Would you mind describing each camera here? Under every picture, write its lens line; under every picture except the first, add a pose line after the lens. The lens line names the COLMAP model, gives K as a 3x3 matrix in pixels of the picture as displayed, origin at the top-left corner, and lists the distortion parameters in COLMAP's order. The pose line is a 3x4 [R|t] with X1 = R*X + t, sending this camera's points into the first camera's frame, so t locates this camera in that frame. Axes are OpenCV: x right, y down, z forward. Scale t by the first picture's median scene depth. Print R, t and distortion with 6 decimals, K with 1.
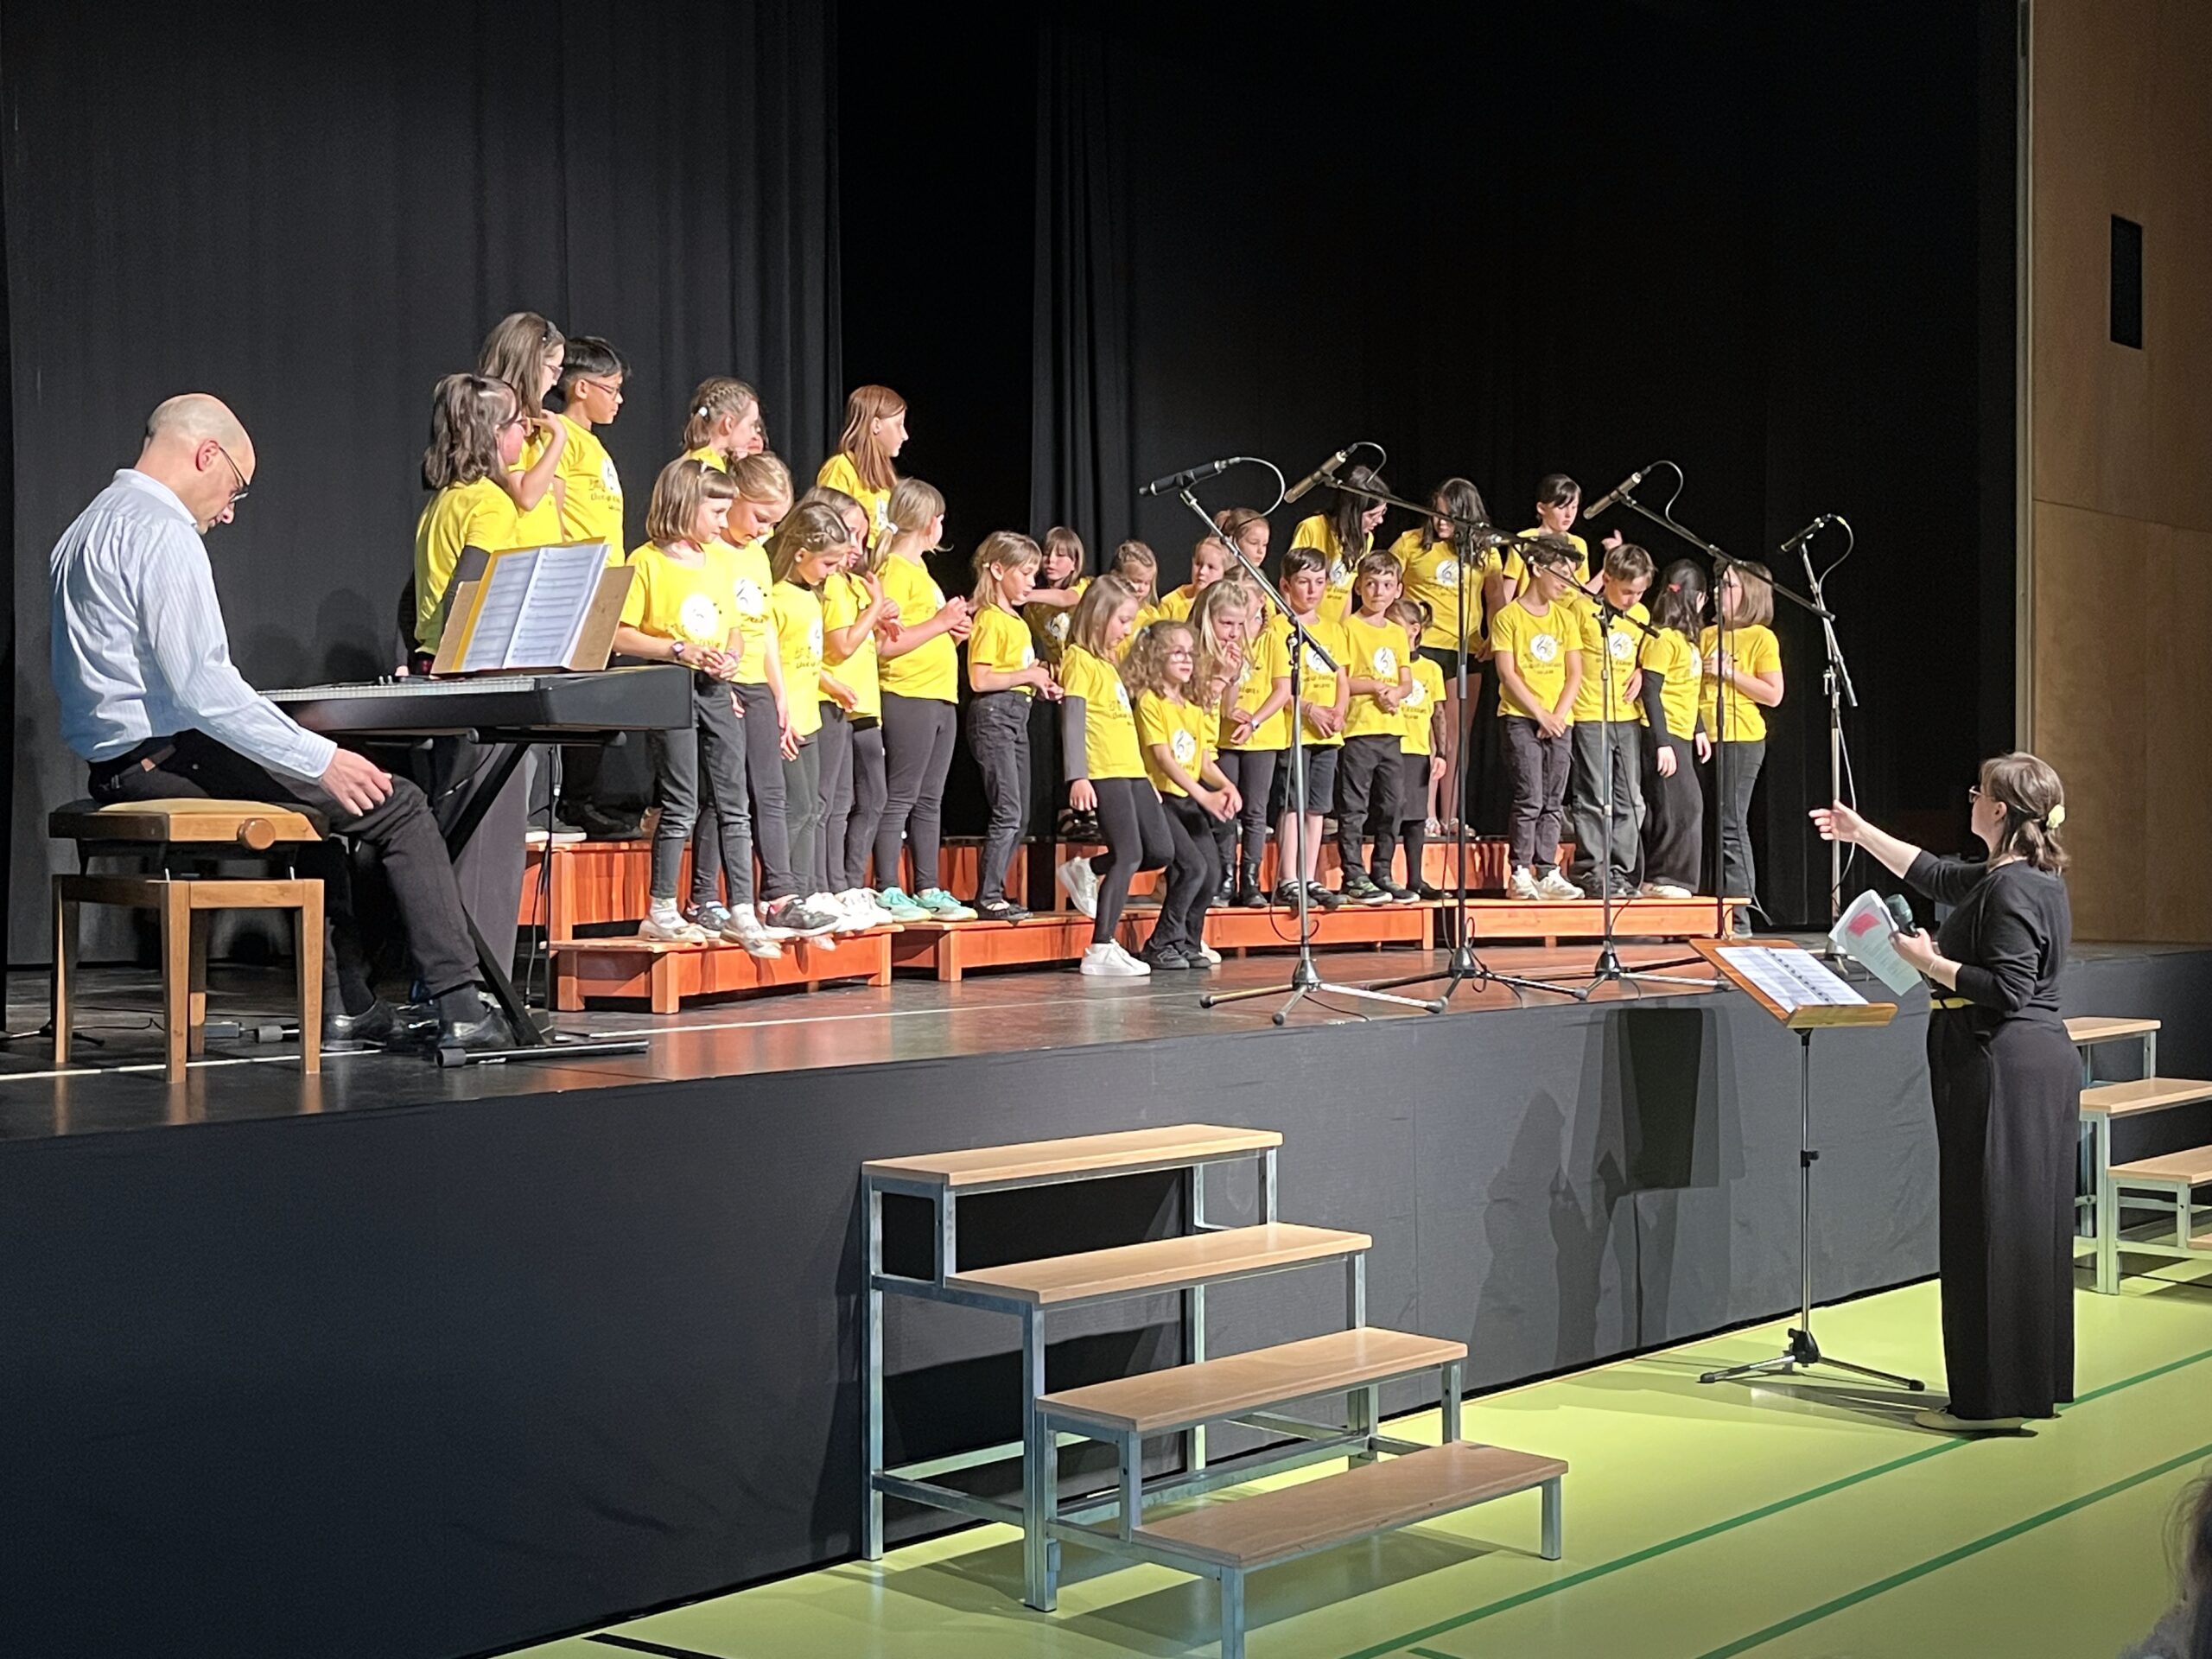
lens RADIAL K [[2656.8, 0, 1092.0], [0, 2656.8, 844.9], [0, 0, 1]] dist [0.058397, 0.000000]
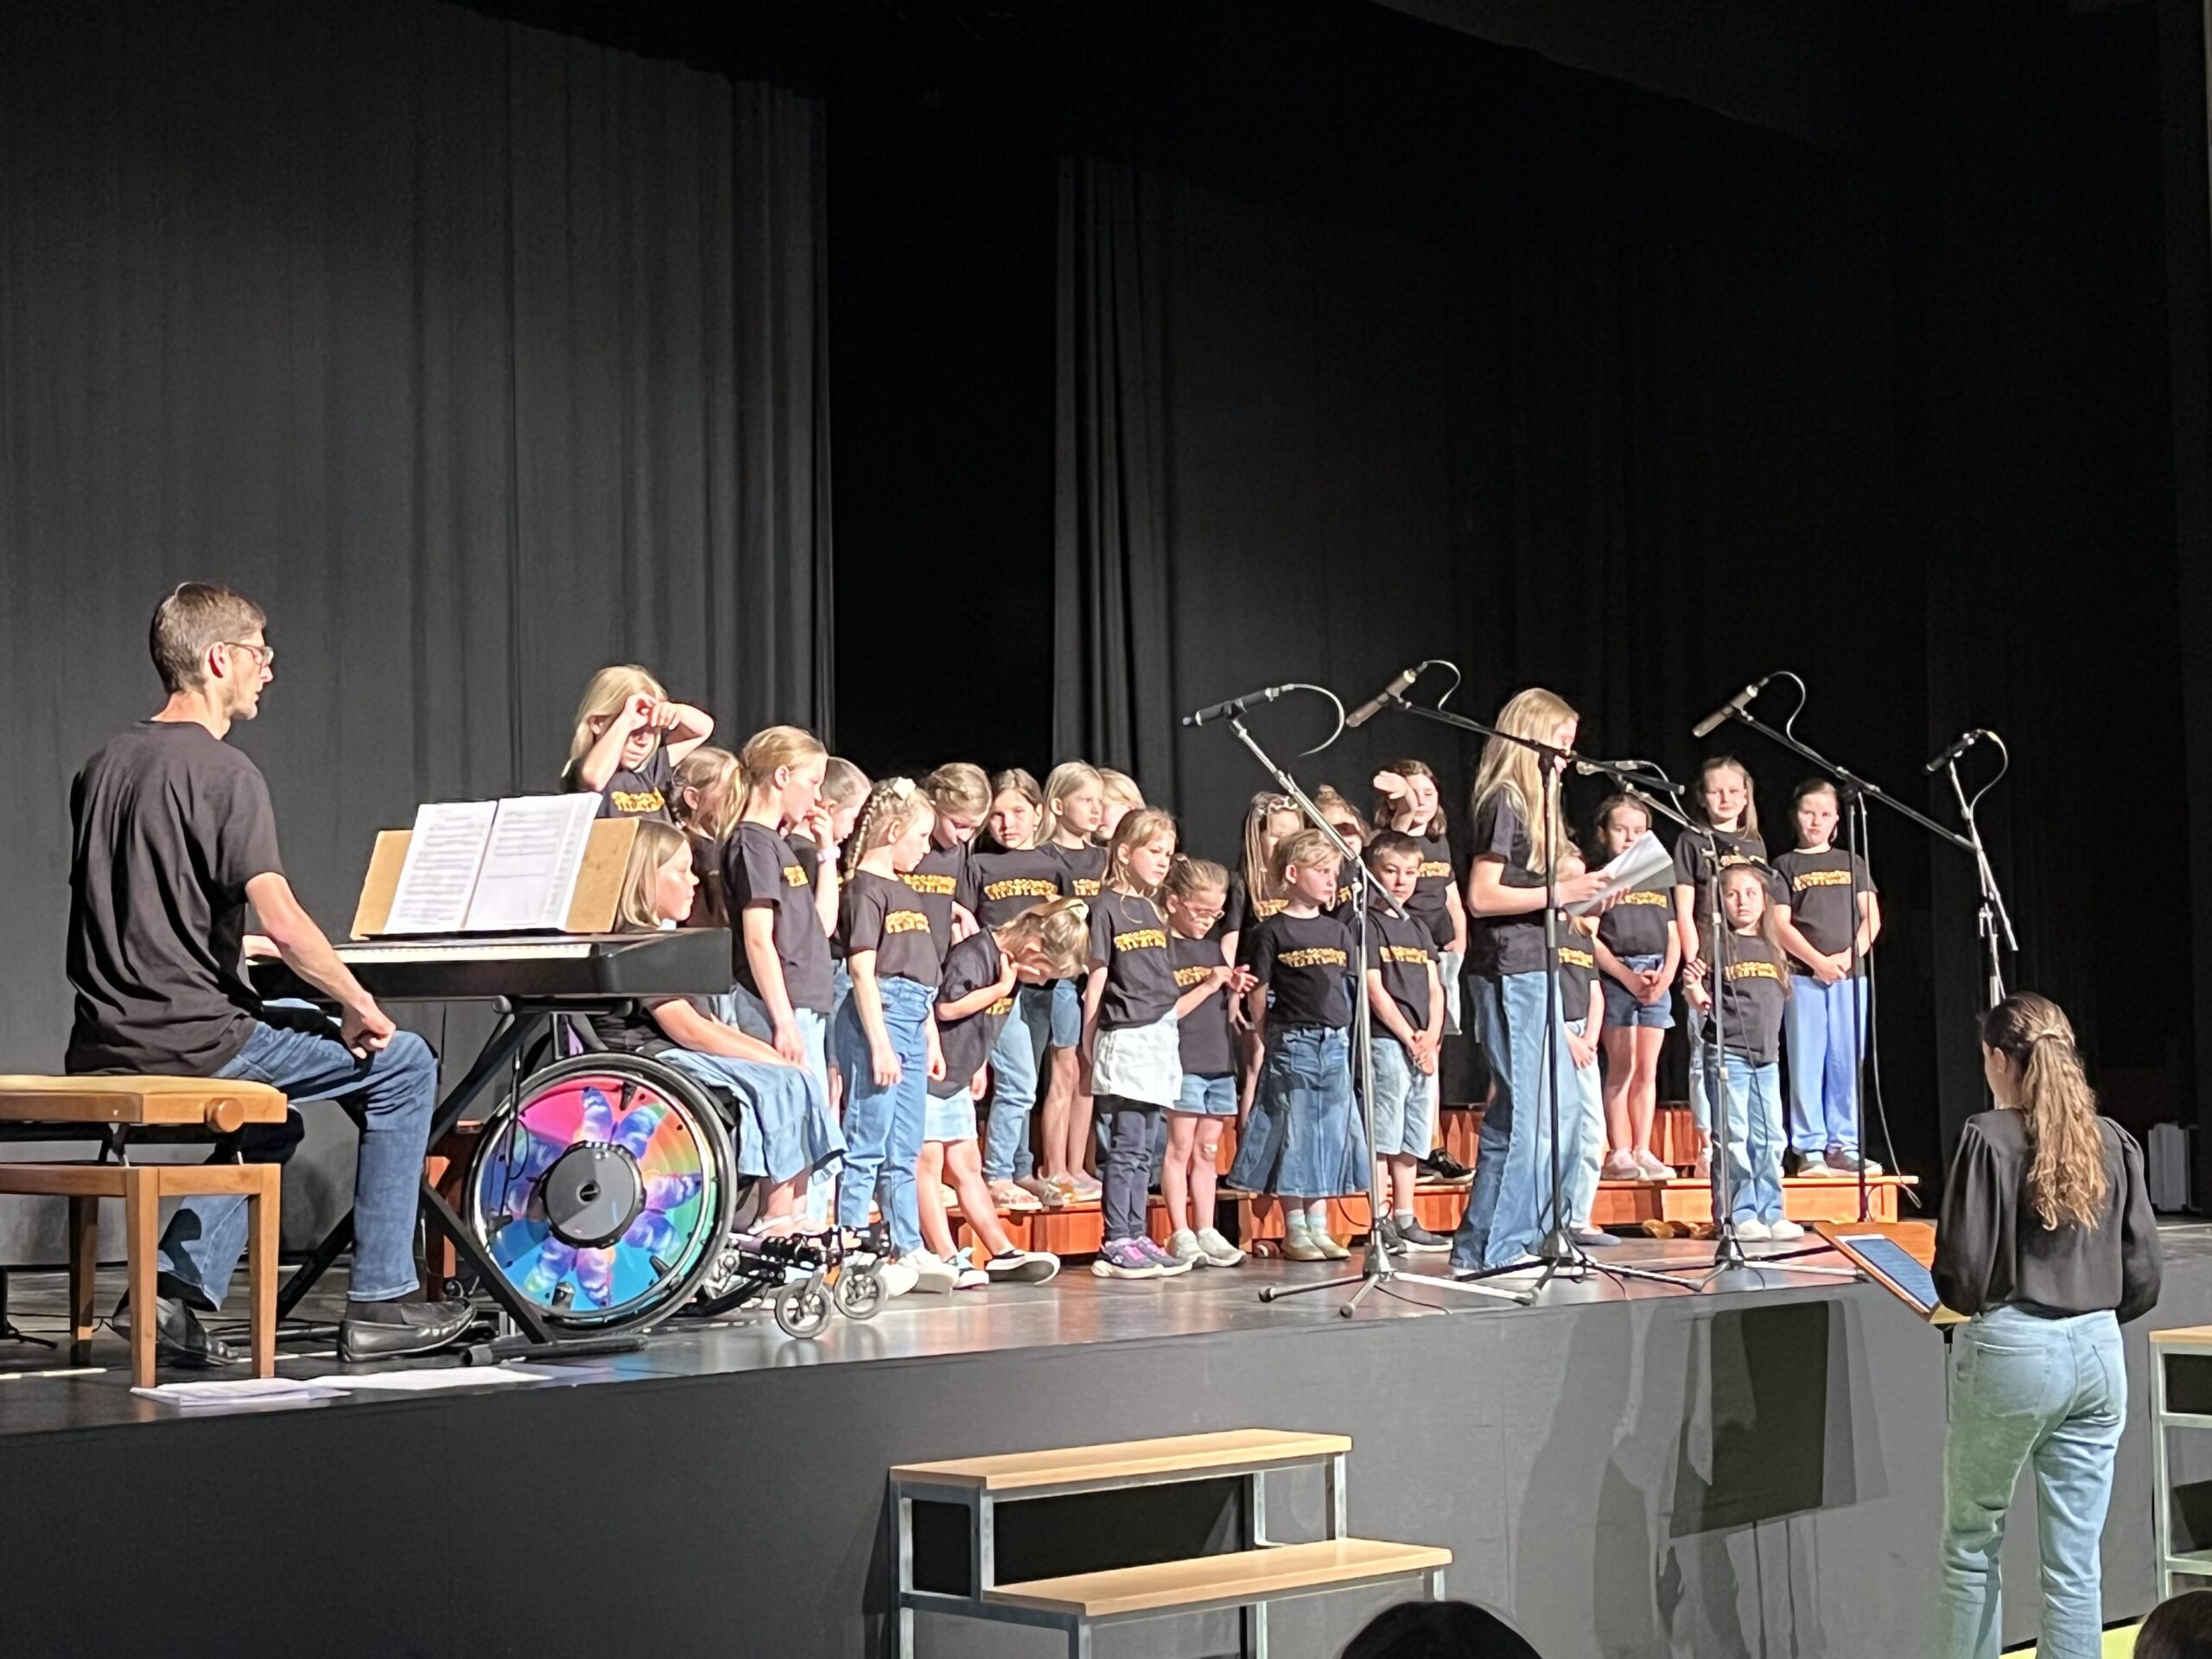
lens RADIAL K [[3428.6, 0, 1070.7], [0, 3428.6, 852.2], [0, 0, 1]] dist [0.100069, 0.000000]
pose [[0.999851, -0.009303, -0.014562, -0.003940], [0.008160, 0.997021, -0.076695, -0.000551], [0.015232, 0.076565, 0.996948, -0.156276]]
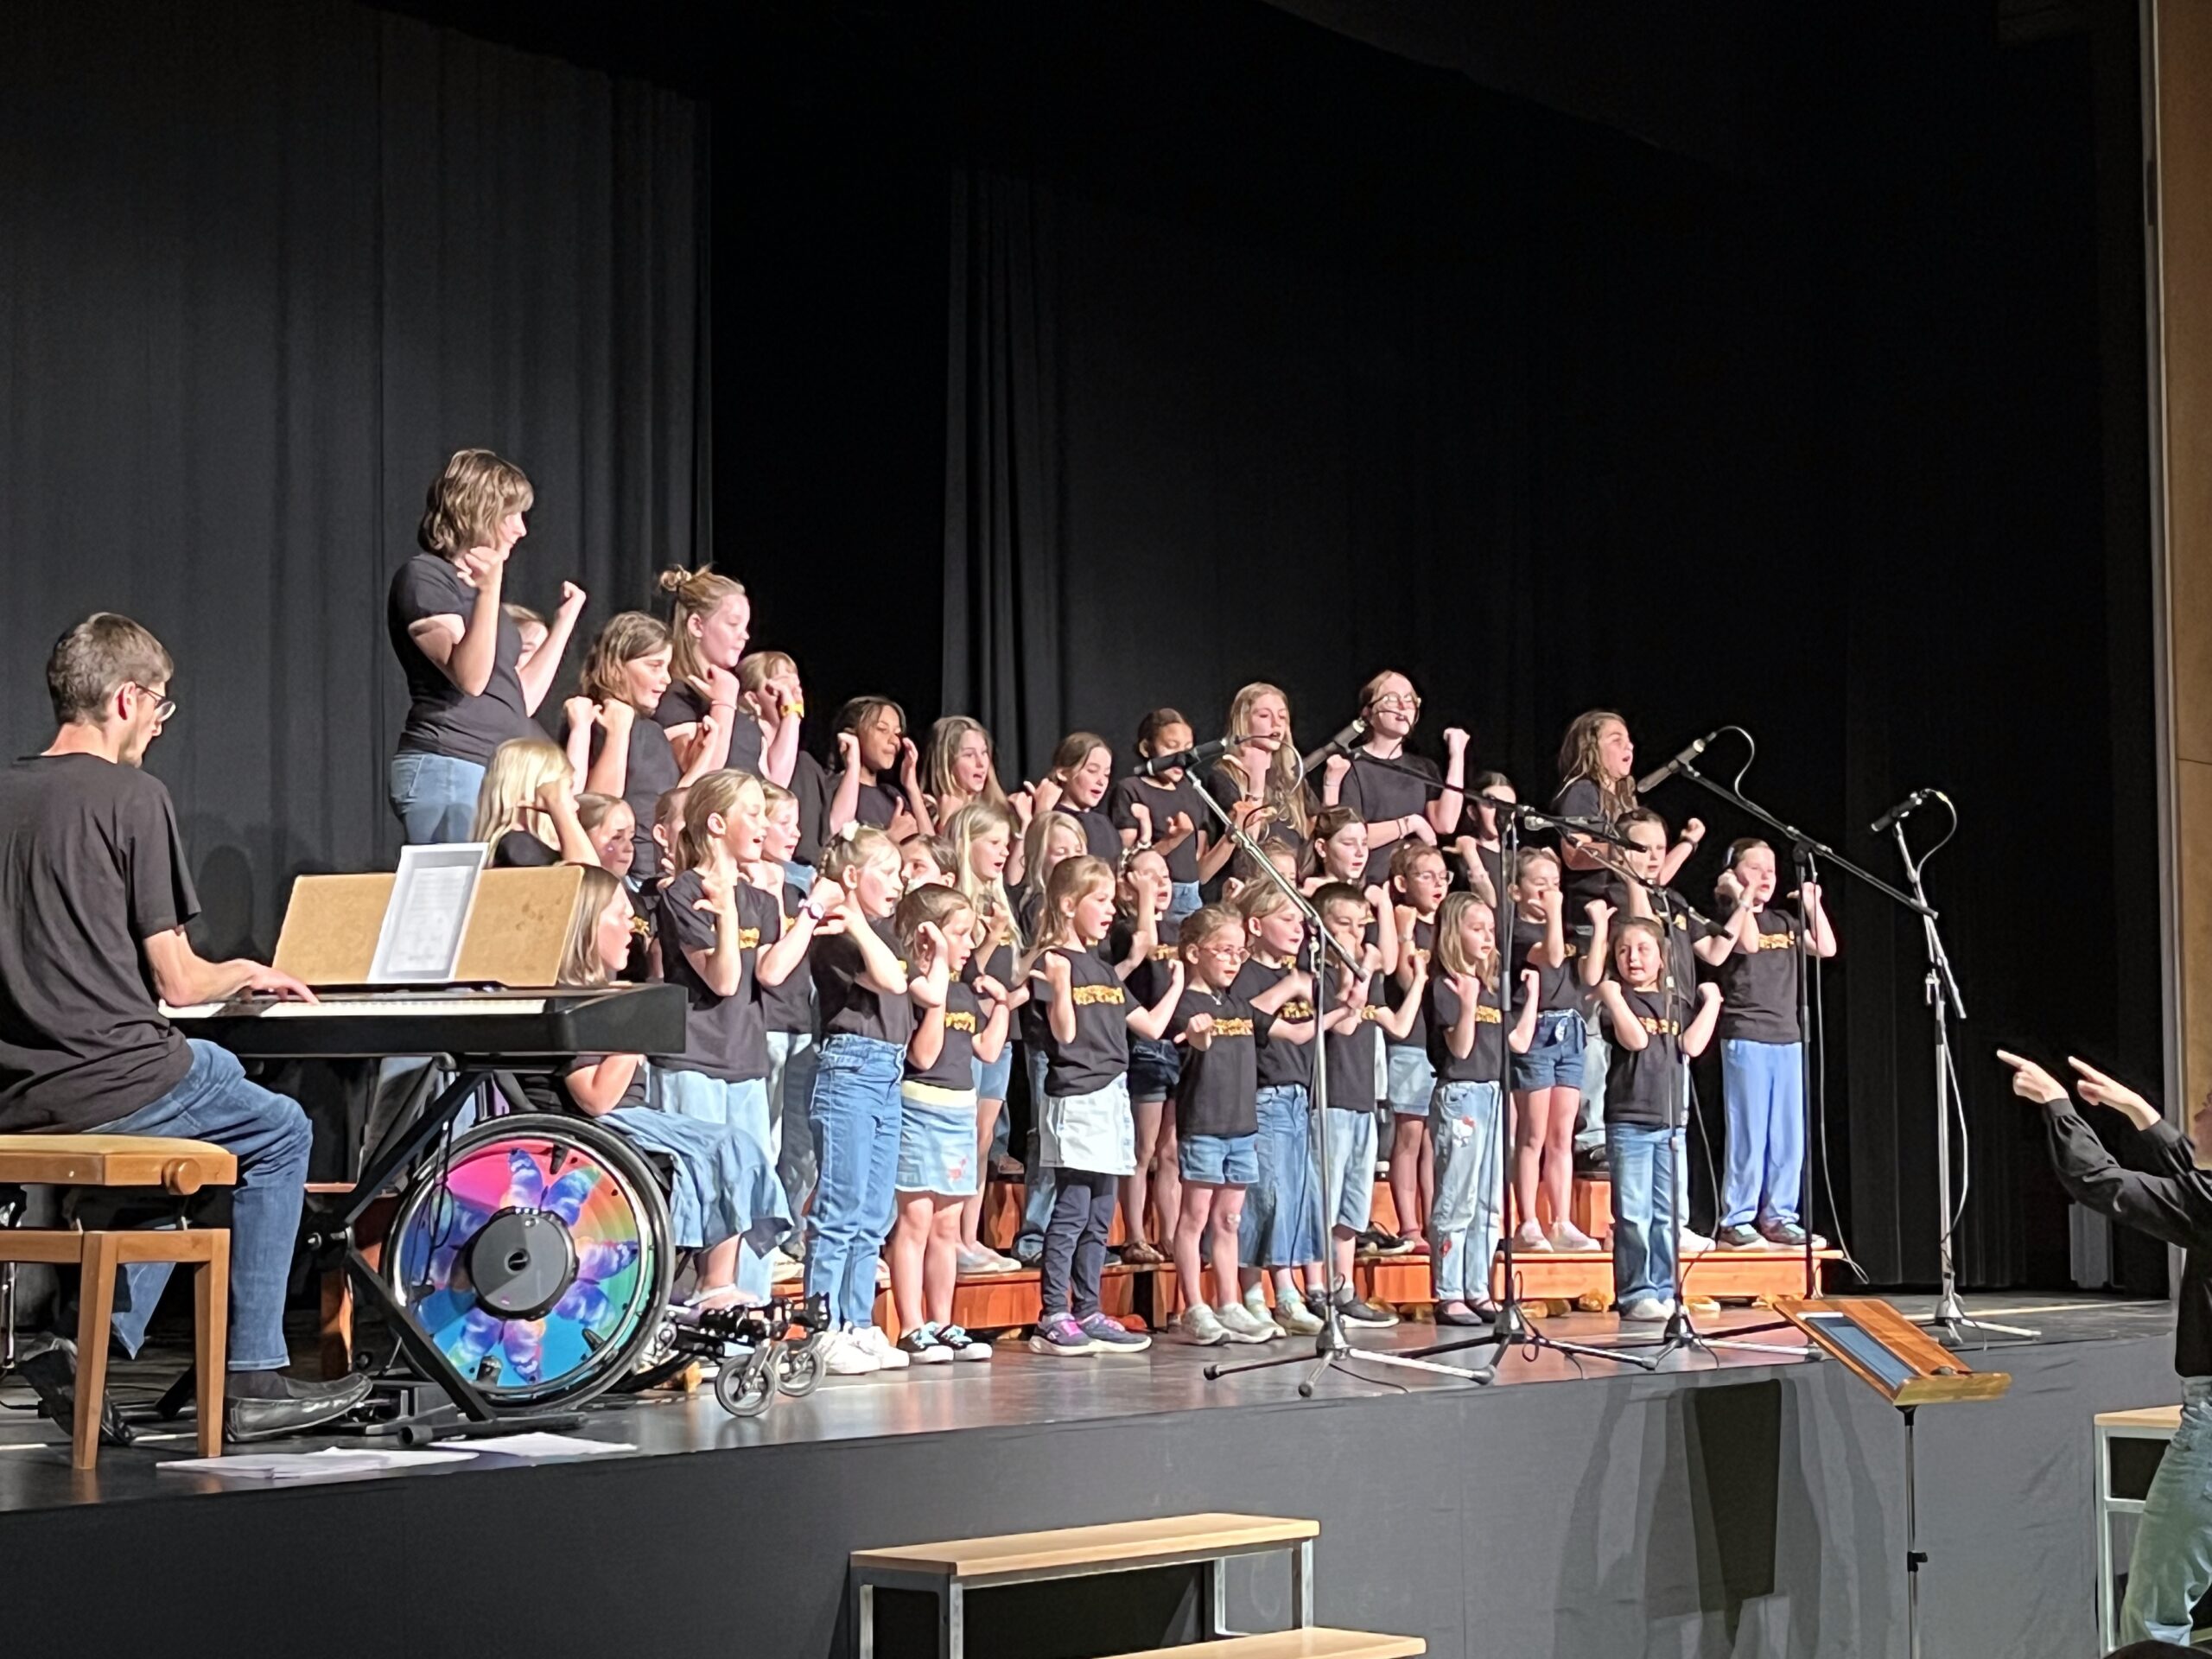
lens RADIAL K [[3669.4, 0, 1110.0], [0, 3669.4, 851.0], [0, 0, 1]] dist [0.076899, 0.000000]
pose [[0.998832, 0.004363, 0.048123, -0.047347], [-0.000087, 0.996077, -0.088487, -0.002576], [-0.048320, 0.088379, 0.994914, -0.179533]]
